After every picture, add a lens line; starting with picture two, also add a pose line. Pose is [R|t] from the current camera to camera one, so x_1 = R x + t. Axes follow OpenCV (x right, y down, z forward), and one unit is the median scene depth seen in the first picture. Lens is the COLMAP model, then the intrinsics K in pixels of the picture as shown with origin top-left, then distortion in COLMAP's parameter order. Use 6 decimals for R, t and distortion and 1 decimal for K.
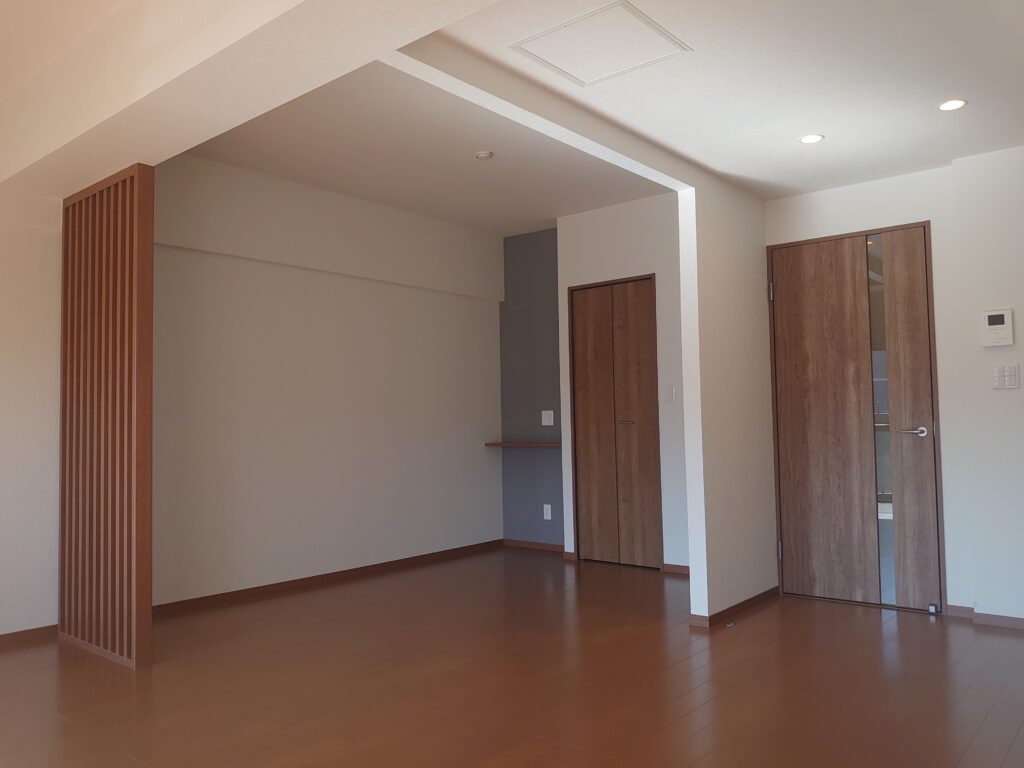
lens RADIAL K [[783.8, 0, 506.0], [0, 783.8, 381.1], [0, 0, 1]] dist [0.004334, -0.062111]
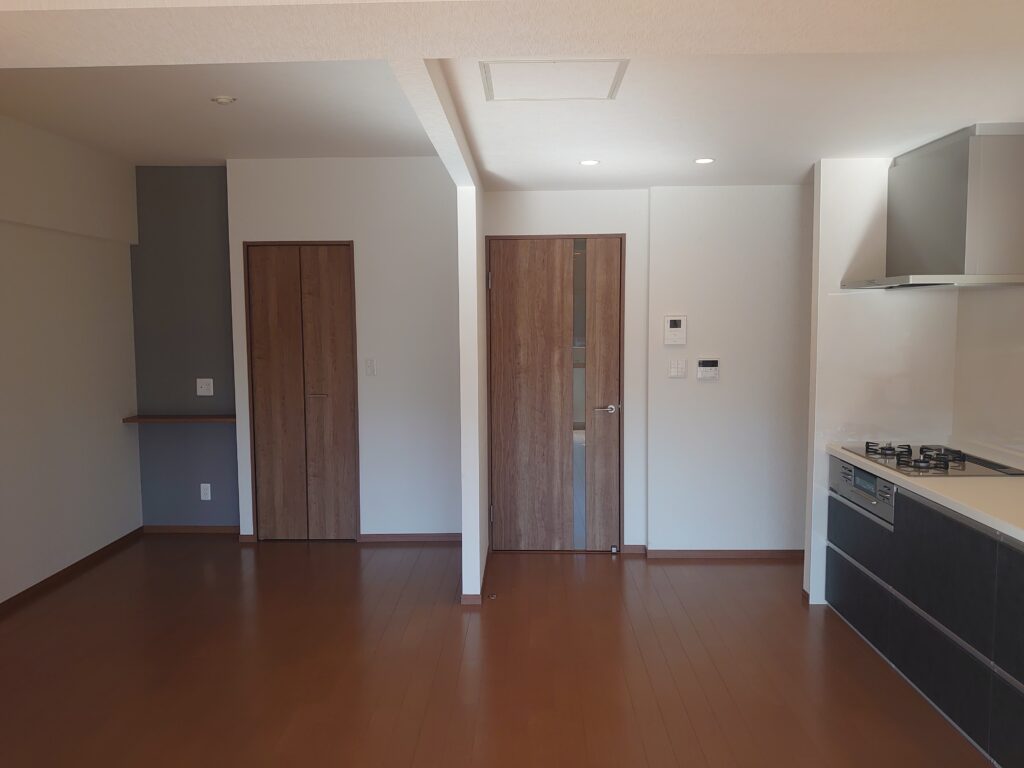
lens RADIAL K [[774.7, 0, 512.0], [0, 774.7, 384.0], [0, 0, 1]] dist [0.248683, -0.644197]
pose [[0.780310, -0.042249, 0.623964, -0.327881], [-0.039919, 0.992316, 0.117112, -0.104082], [-0.624117, -0.116292, 0.772628, 0.144169]]
